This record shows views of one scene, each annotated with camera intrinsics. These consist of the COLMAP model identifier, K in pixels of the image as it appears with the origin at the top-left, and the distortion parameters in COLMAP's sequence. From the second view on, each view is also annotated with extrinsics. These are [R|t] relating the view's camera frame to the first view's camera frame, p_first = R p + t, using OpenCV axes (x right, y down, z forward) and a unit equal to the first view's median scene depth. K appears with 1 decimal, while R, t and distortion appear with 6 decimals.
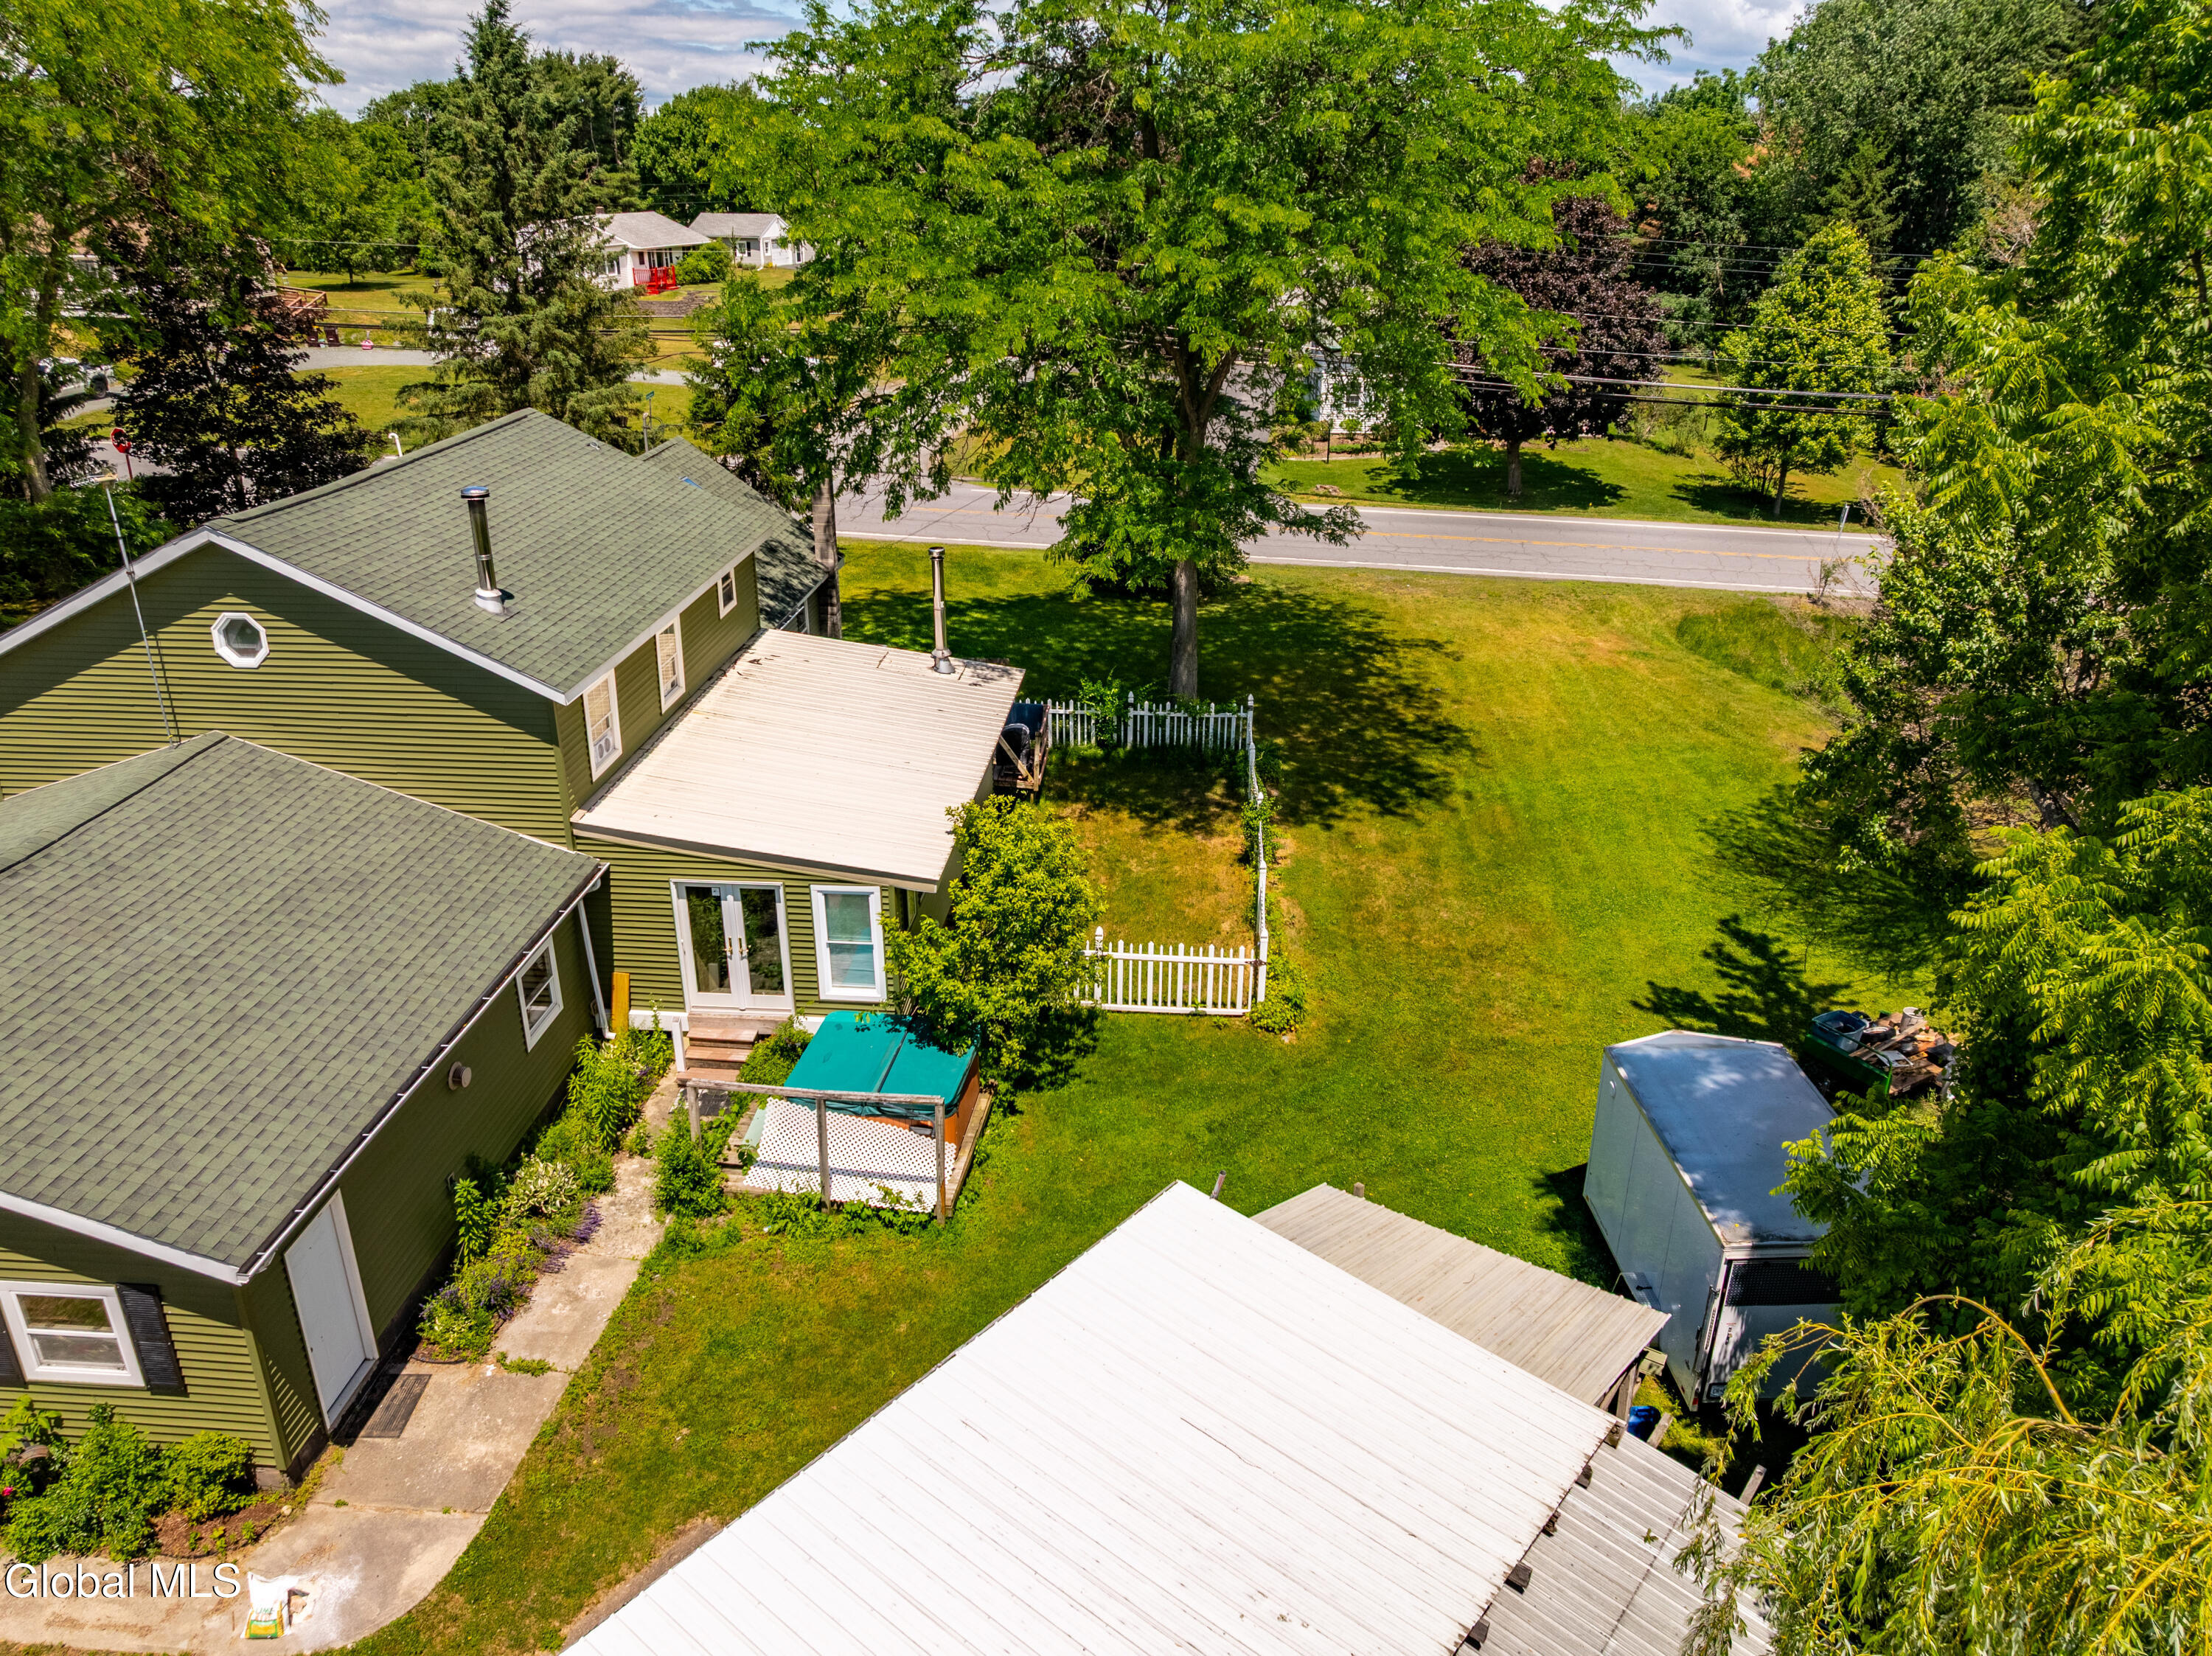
lens RADIAL K [[1574.6, 0, 1103.3], [0, 1574.6, 825.3], [0, 0, 1]] dist [-0.033275, 0.008057]
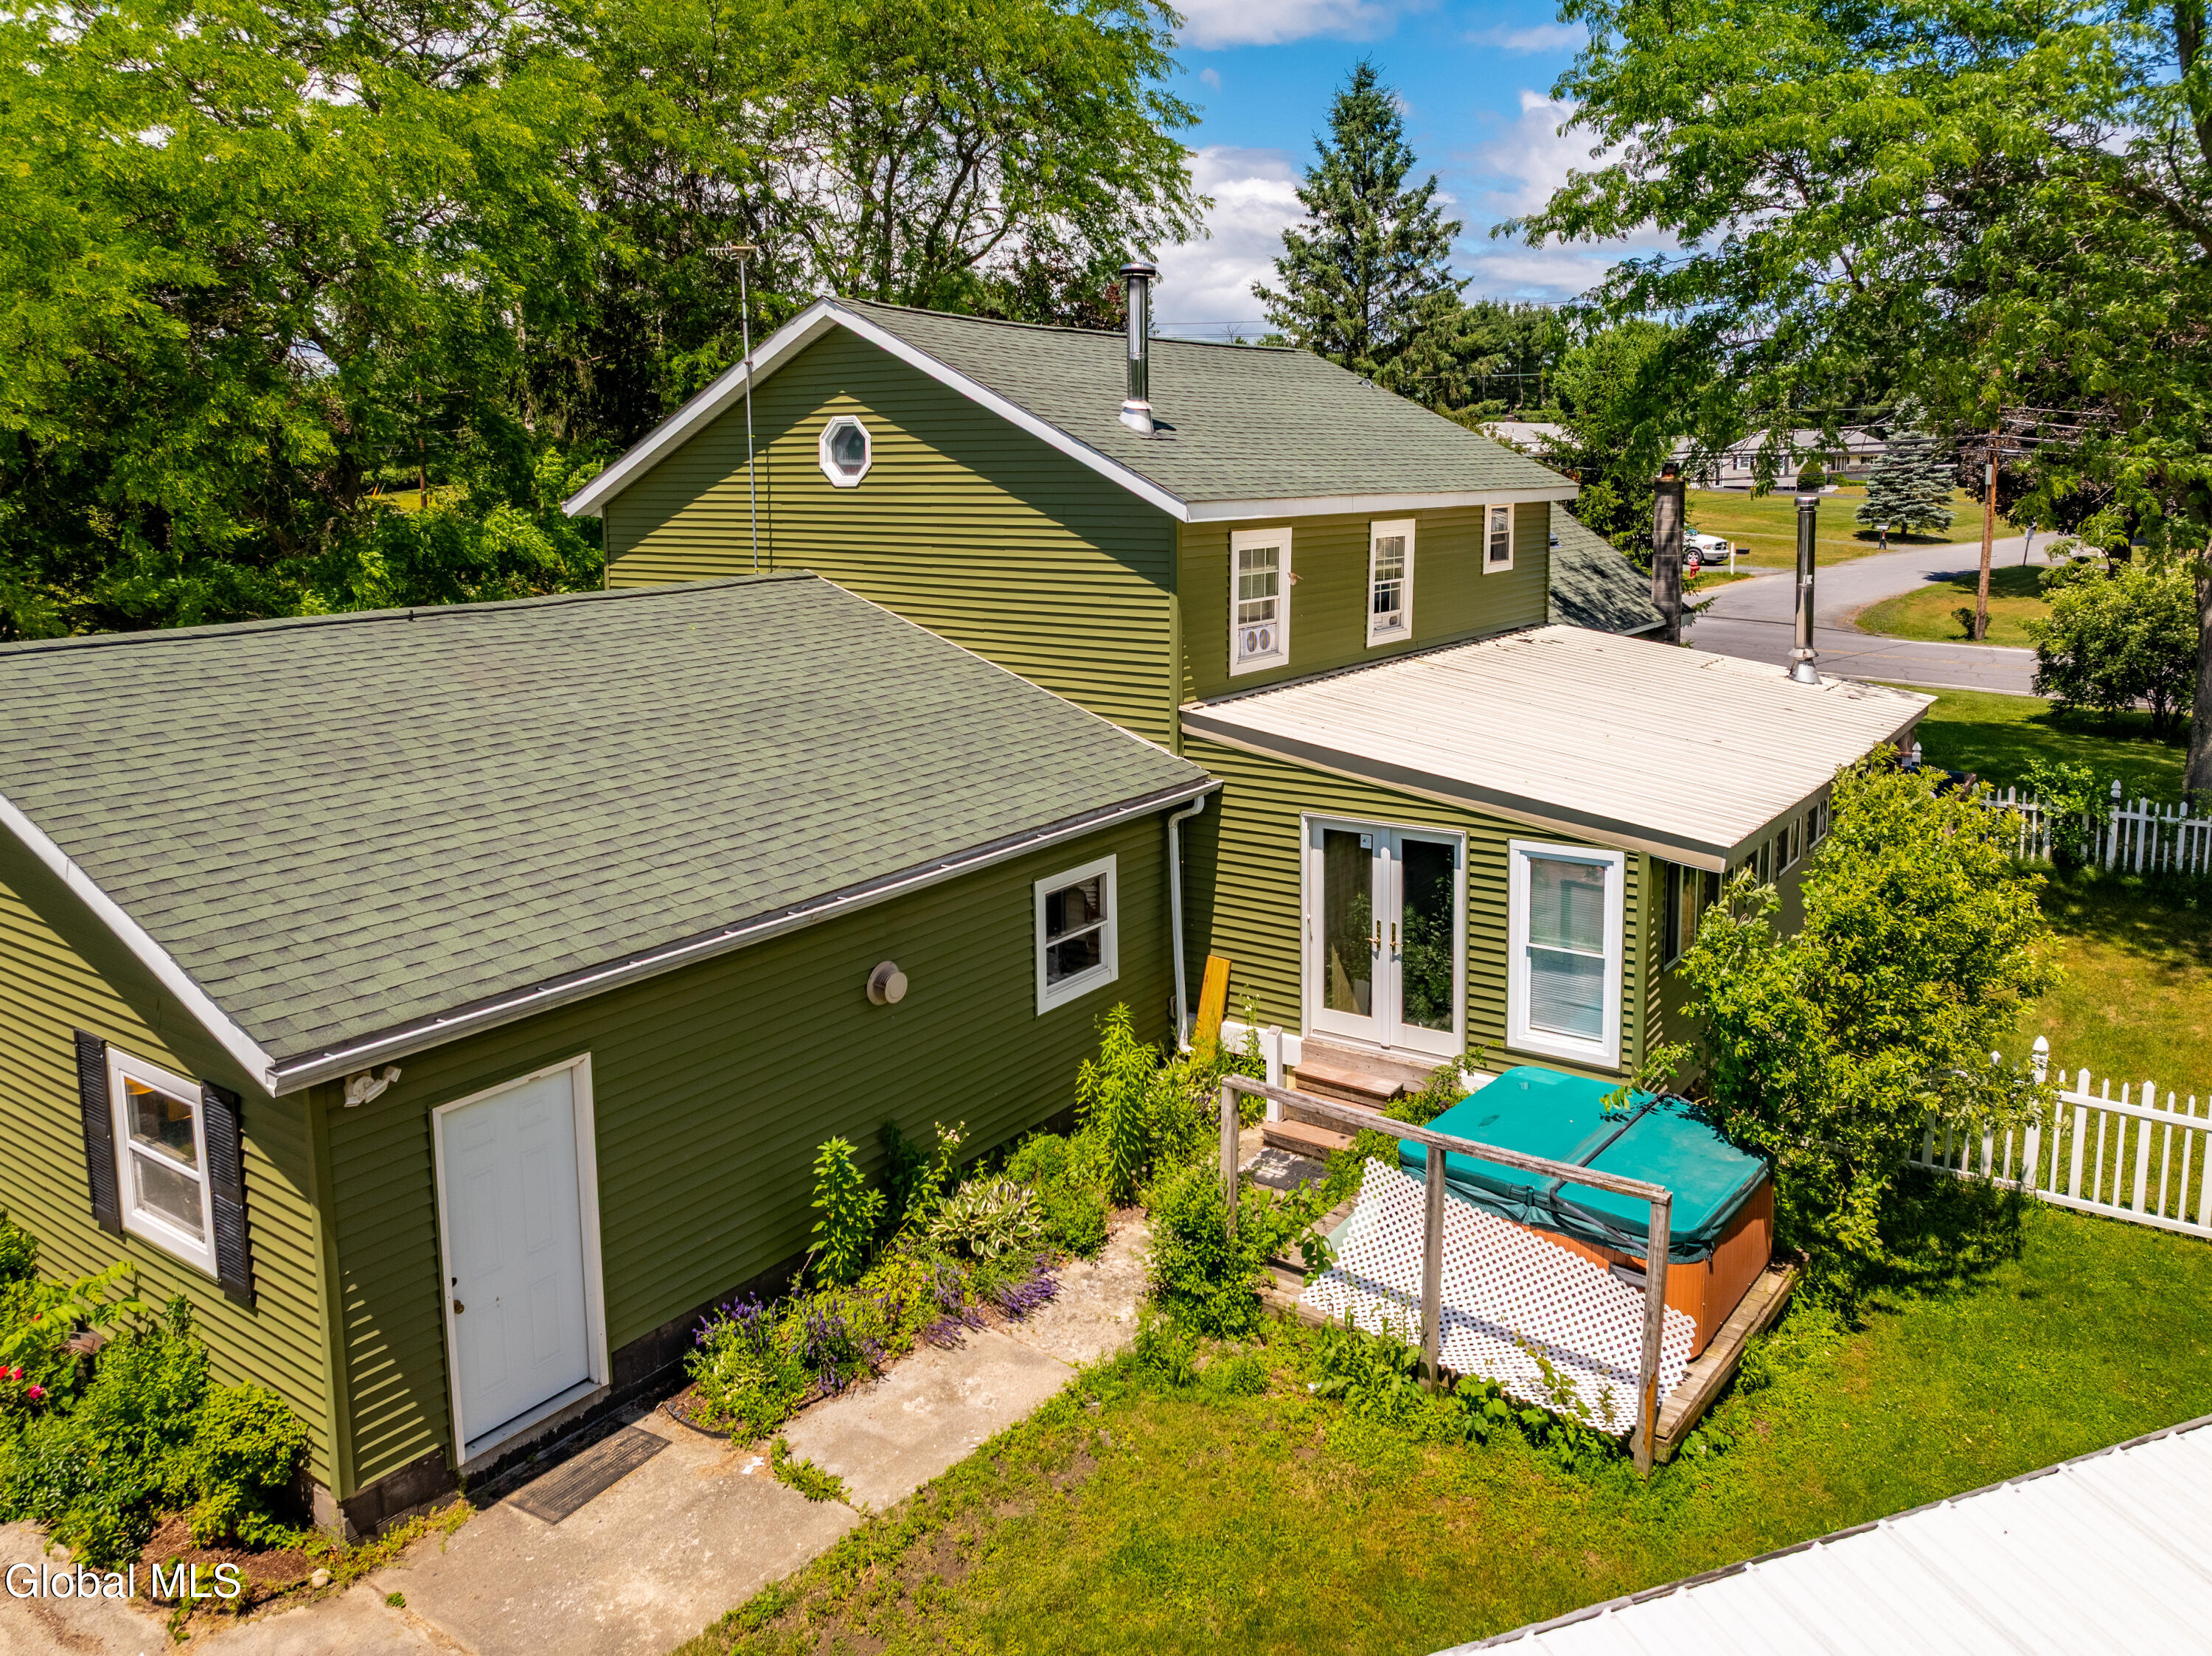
lens RADIAL K [[1574.6, 0, 1175.3], [0, 1574.6, 717.3], [0, 0, 1]] dist [-0.033275, 0.008057]
pose [[0.865214, 0.052583, -0.498638, 0.001149], [-0.185351, 0.957584, -0.220632, 0.157284], [0.465886, 0.283317, 0.838261, 0.440794]]
